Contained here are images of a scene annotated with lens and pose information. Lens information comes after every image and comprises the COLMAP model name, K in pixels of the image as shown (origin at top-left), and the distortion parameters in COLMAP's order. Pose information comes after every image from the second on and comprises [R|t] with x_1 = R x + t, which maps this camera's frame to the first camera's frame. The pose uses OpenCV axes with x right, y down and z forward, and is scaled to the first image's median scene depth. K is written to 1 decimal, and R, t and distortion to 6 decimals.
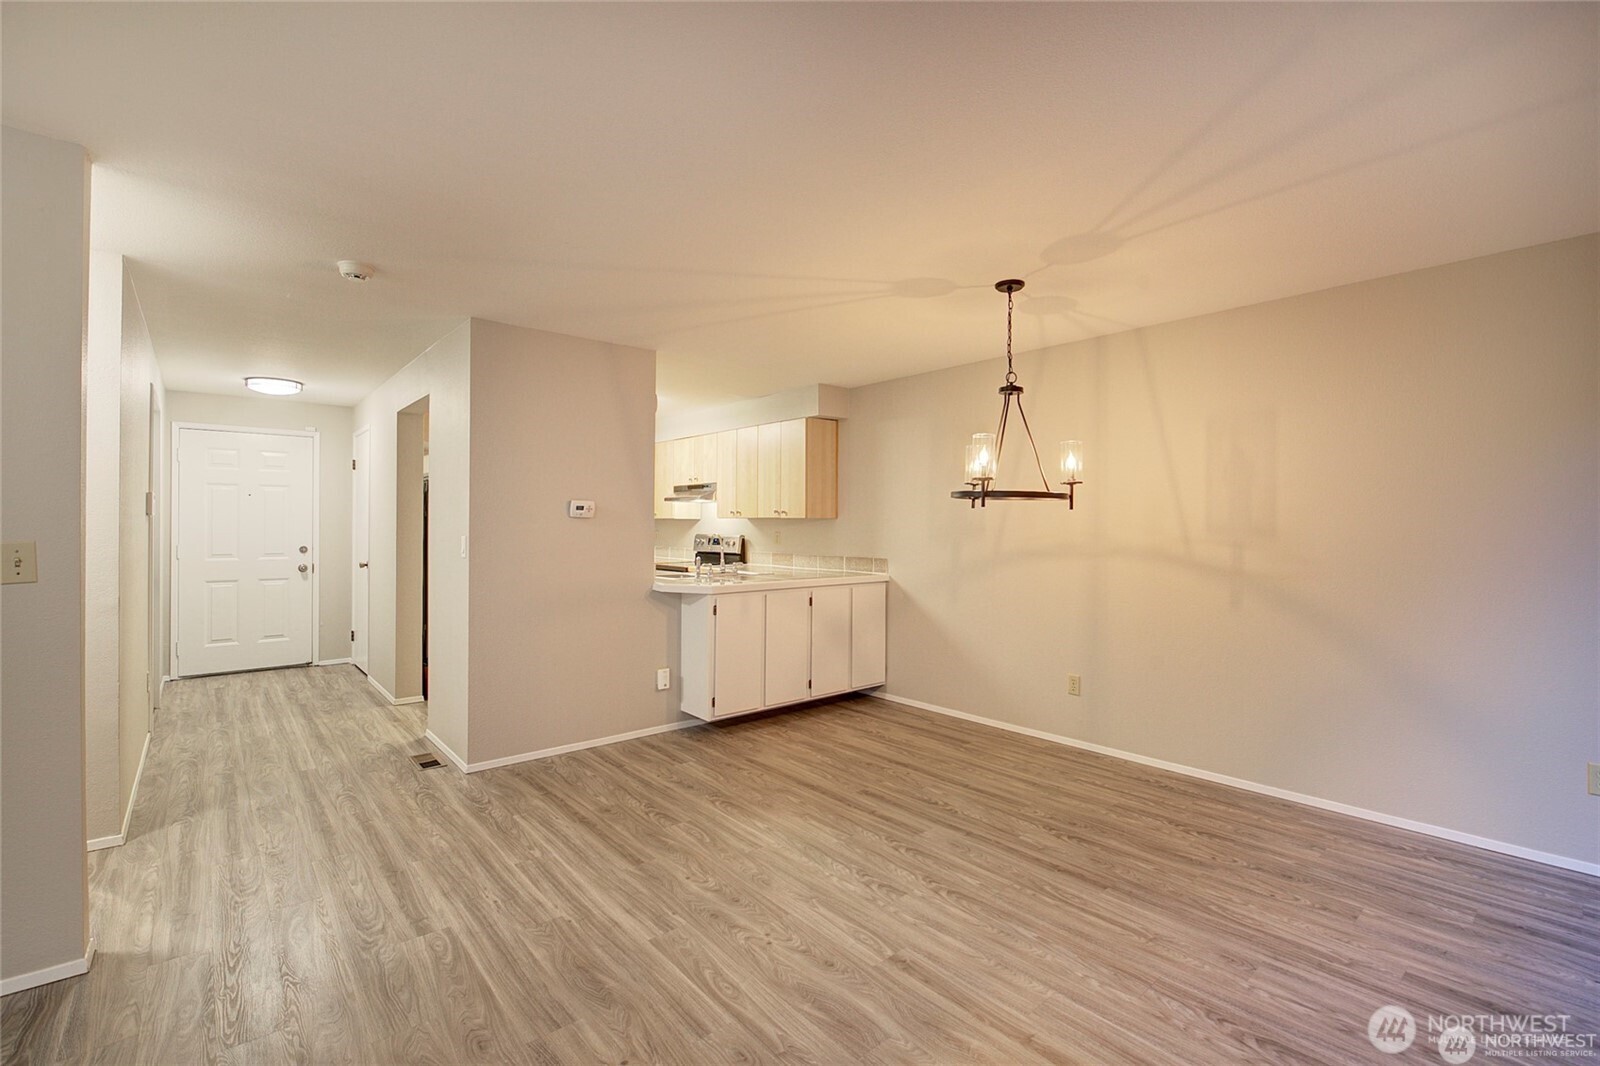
lens RADIAL K [[704.3, 0, 797.2], [0, 704.3, 522.3], [0, 0, 1]] dist [-0.012552, 0.001103]
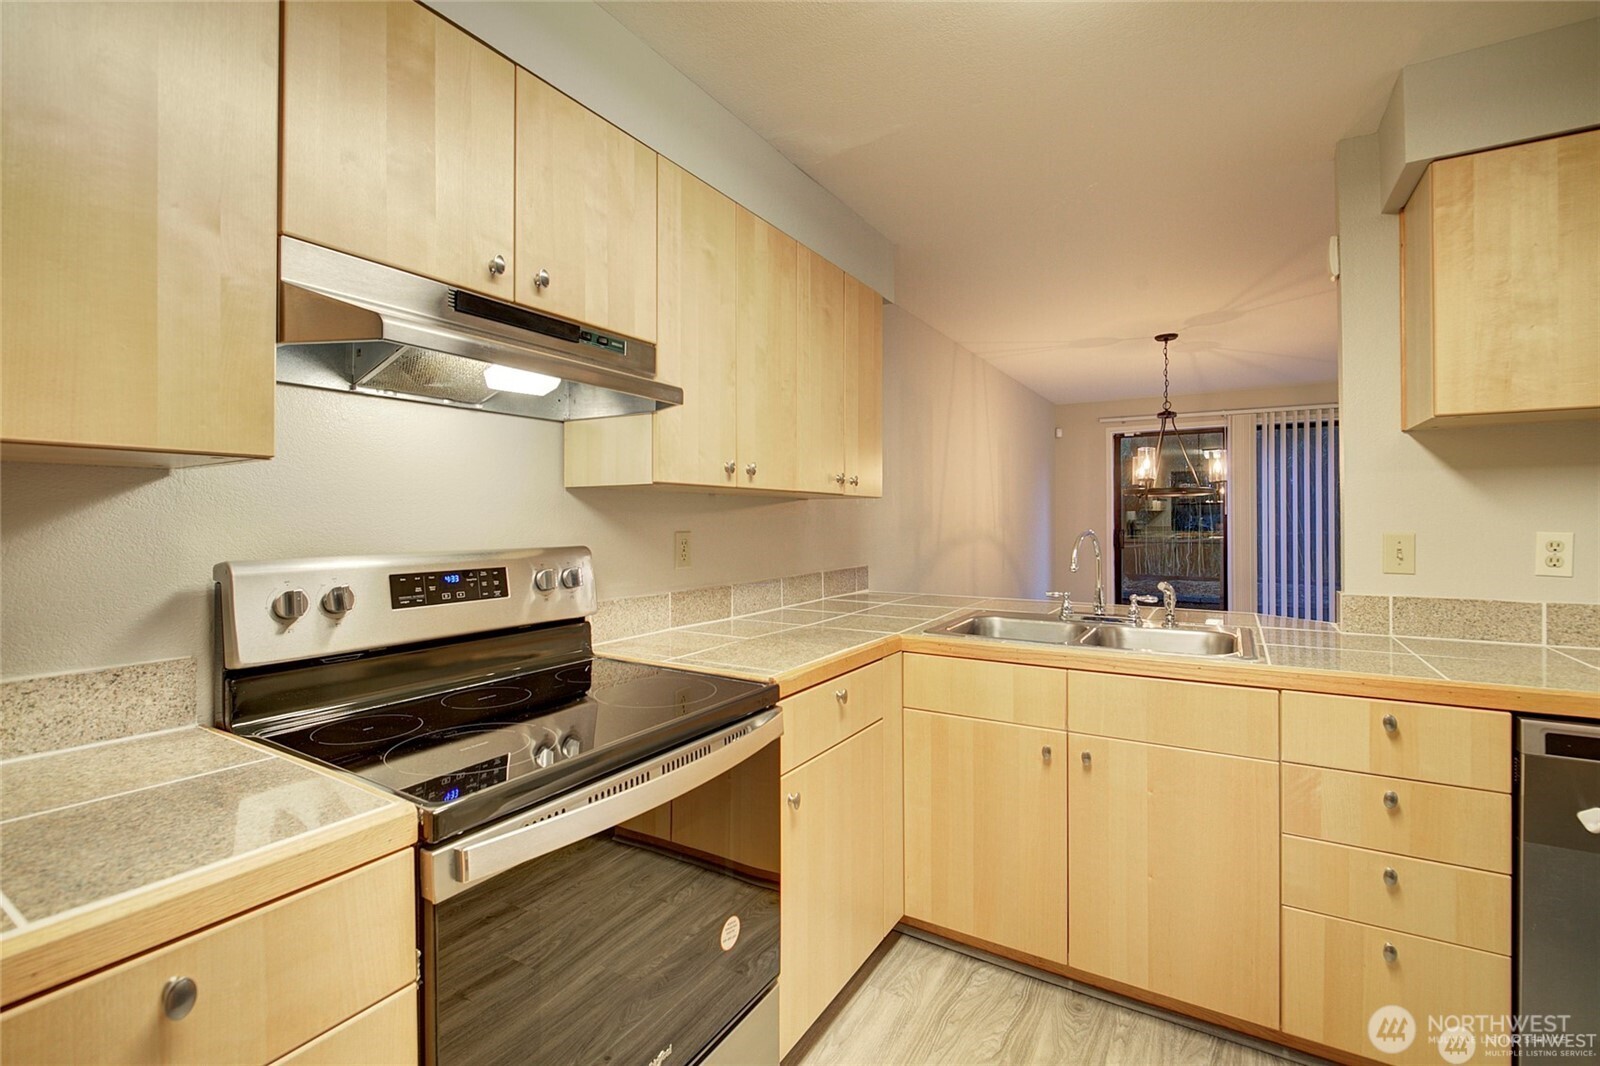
lens RADIAL K [[704.3, 0, 797.2], [0, 704.3, 522.3], [0, 0, 1]] dist [-0.012552, 0.001103]
pose [[-0.309833, -0.008240, 0.950755, -0.742228], [-0.005184, 0.999962, 0.006977, 0.012508], [-0.950777, -0.002767, -0.309864, 2.041840]]
